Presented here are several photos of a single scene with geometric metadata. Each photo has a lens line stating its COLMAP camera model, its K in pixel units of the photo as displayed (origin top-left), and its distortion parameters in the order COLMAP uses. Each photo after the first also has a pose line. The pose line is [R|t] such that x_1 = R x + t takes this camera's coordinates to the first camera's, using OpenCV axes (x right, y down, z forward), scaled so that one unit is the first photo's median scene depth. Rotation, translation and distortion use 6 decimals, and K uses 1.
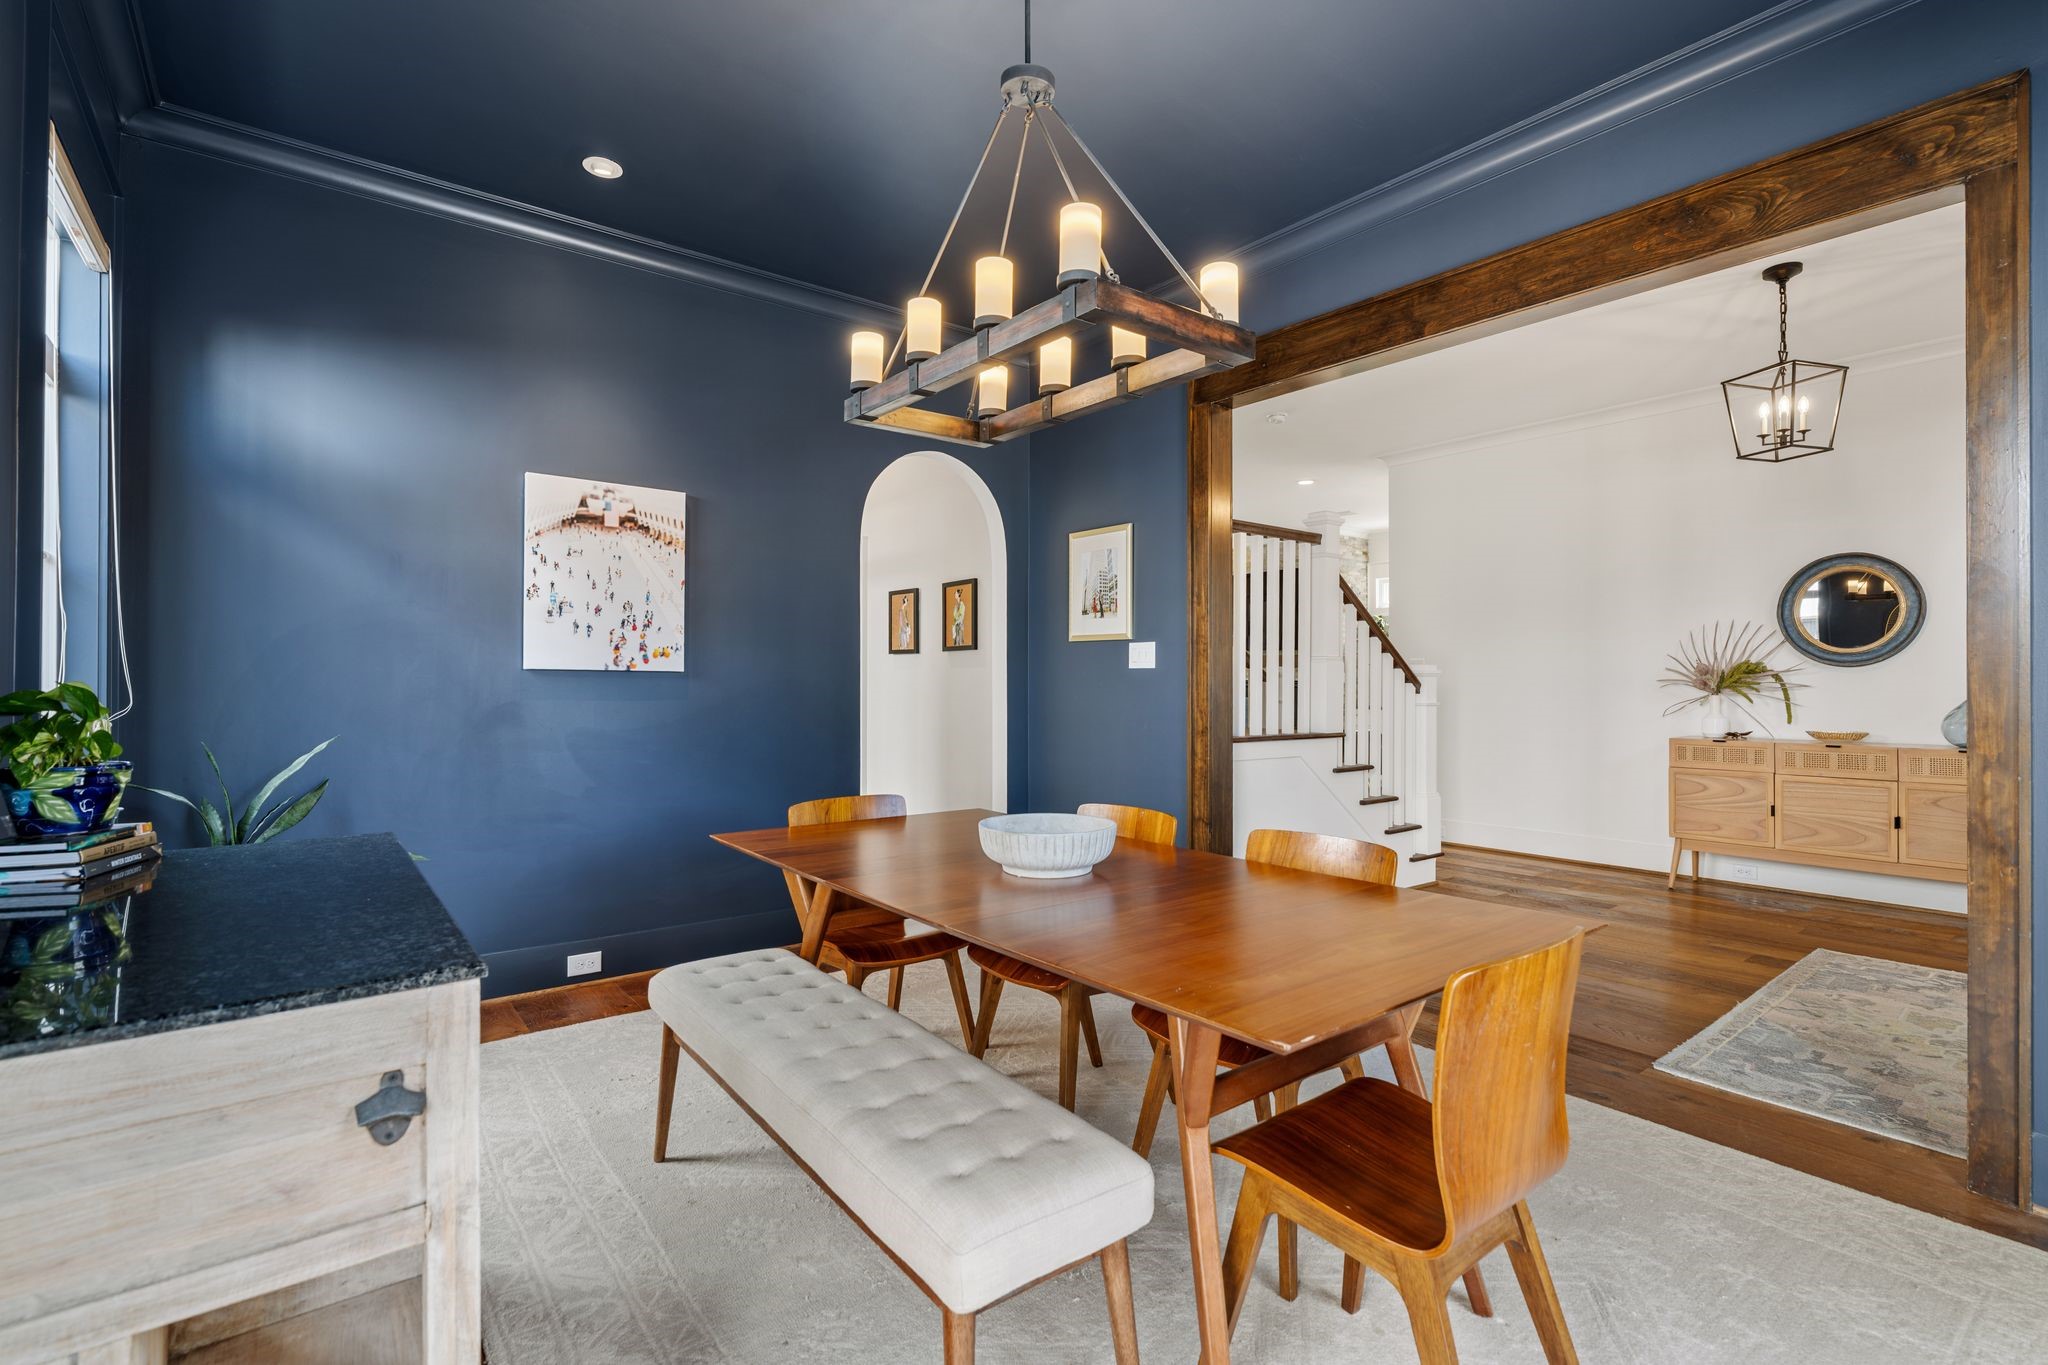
lens RADIAL K [[912.3, 0, 1024.0], [0, 912.3, 682.5], [0, 0, 1]] dist [0.001589, 0.000709]
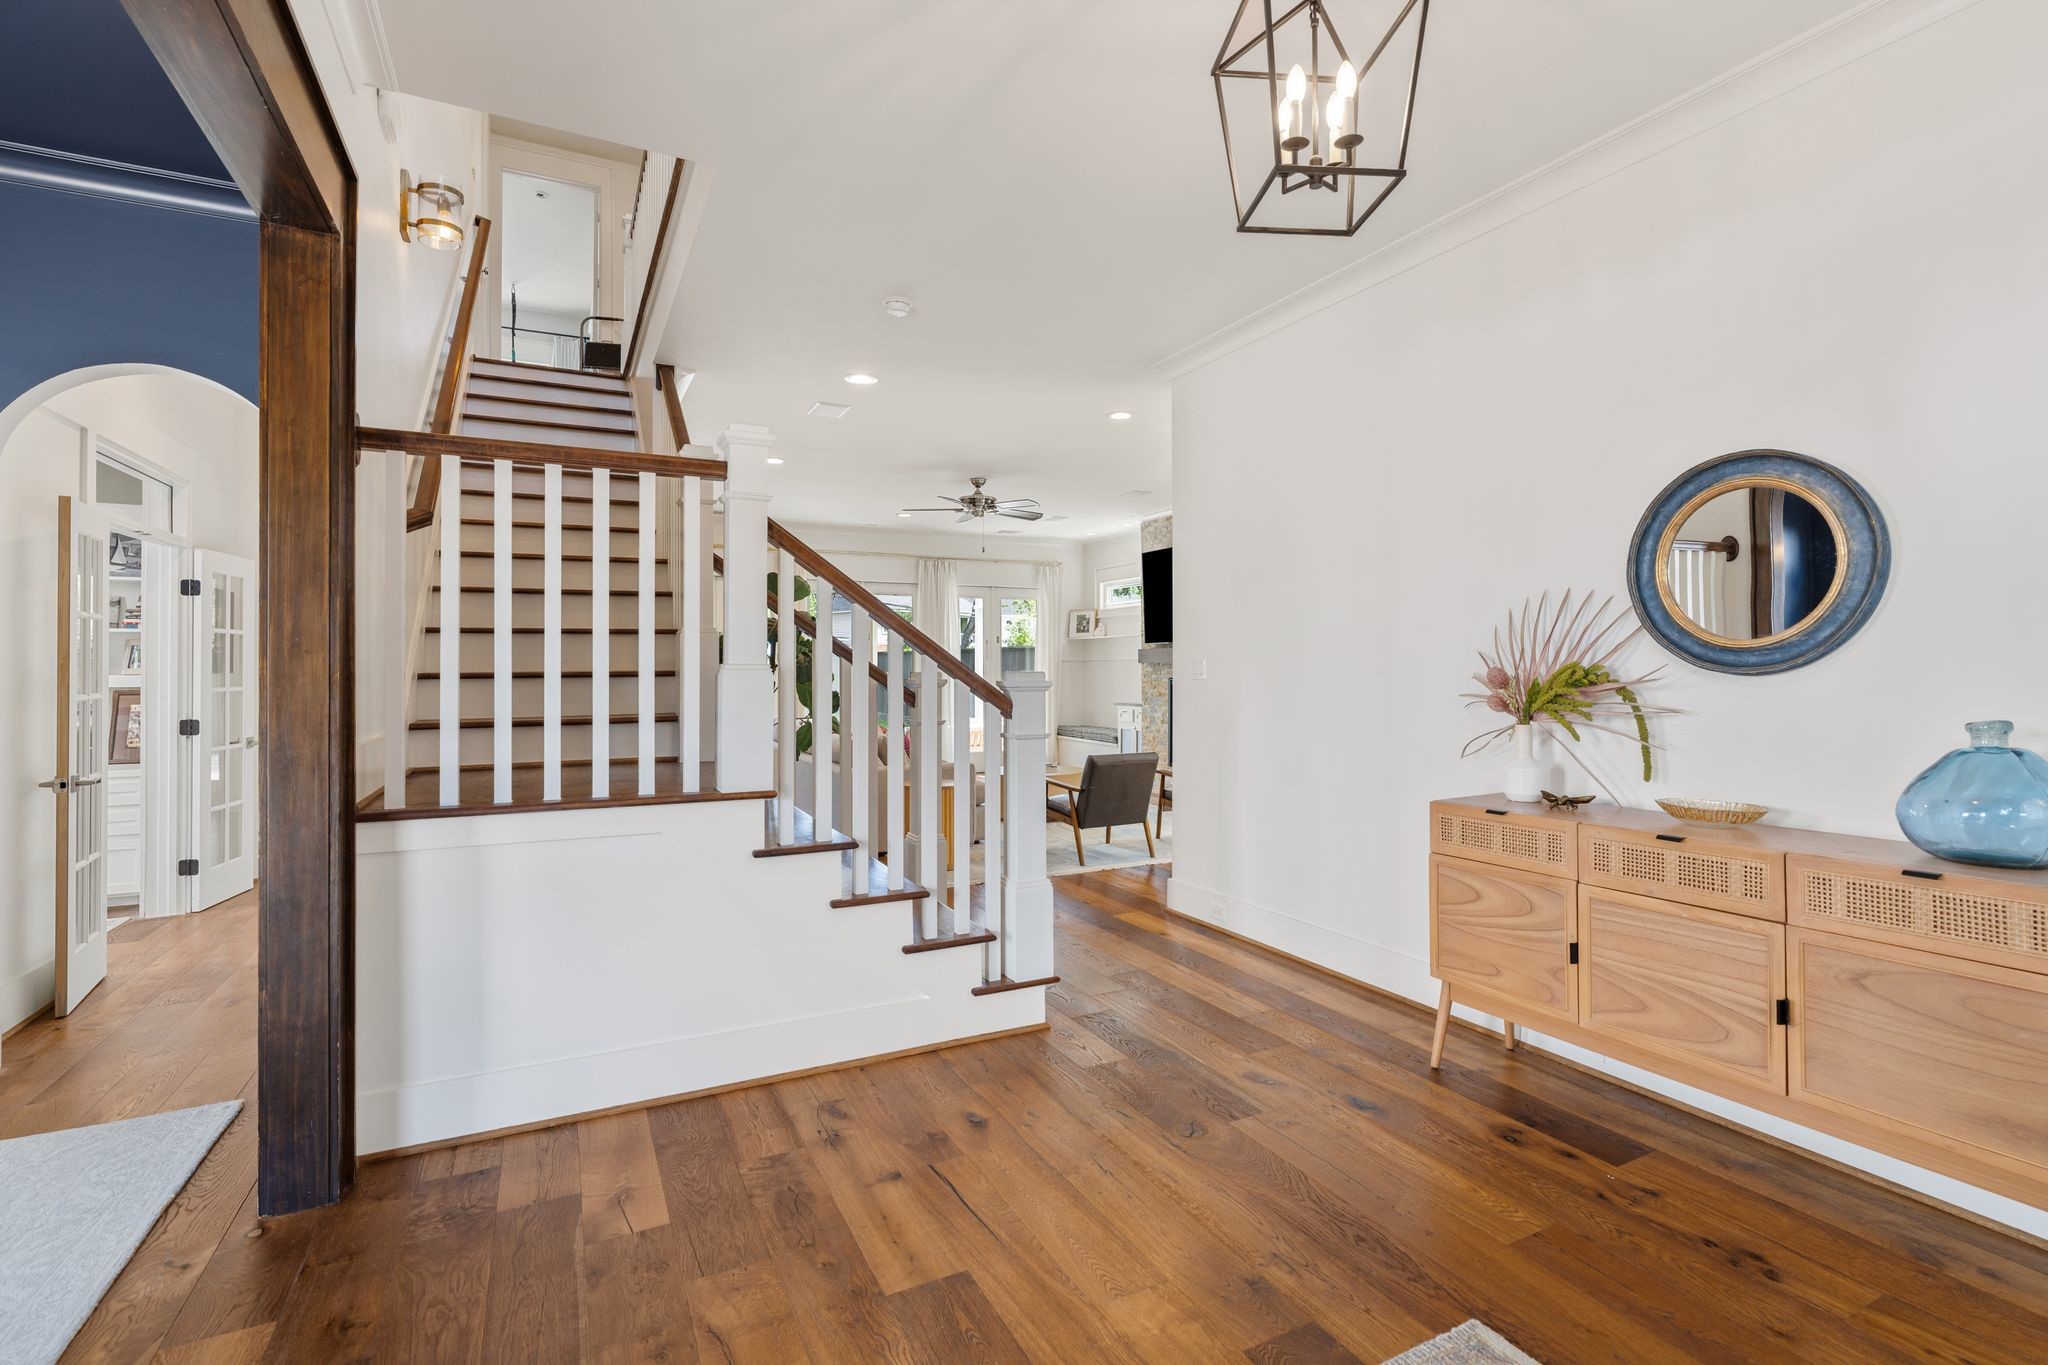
lens RADIAL K [[910.6, 0, 1022.0], [0, 910.6, 668.7], [0, 0, 1]] dist [-0.000114, 0.000465]
pose [[0.981956, -0.006389, -0.189003, 0.589708], [0.006440, 0.999979, -0.000343, -0.022720], [0.189001, -0.000880, 0.981976, 0.416458]]
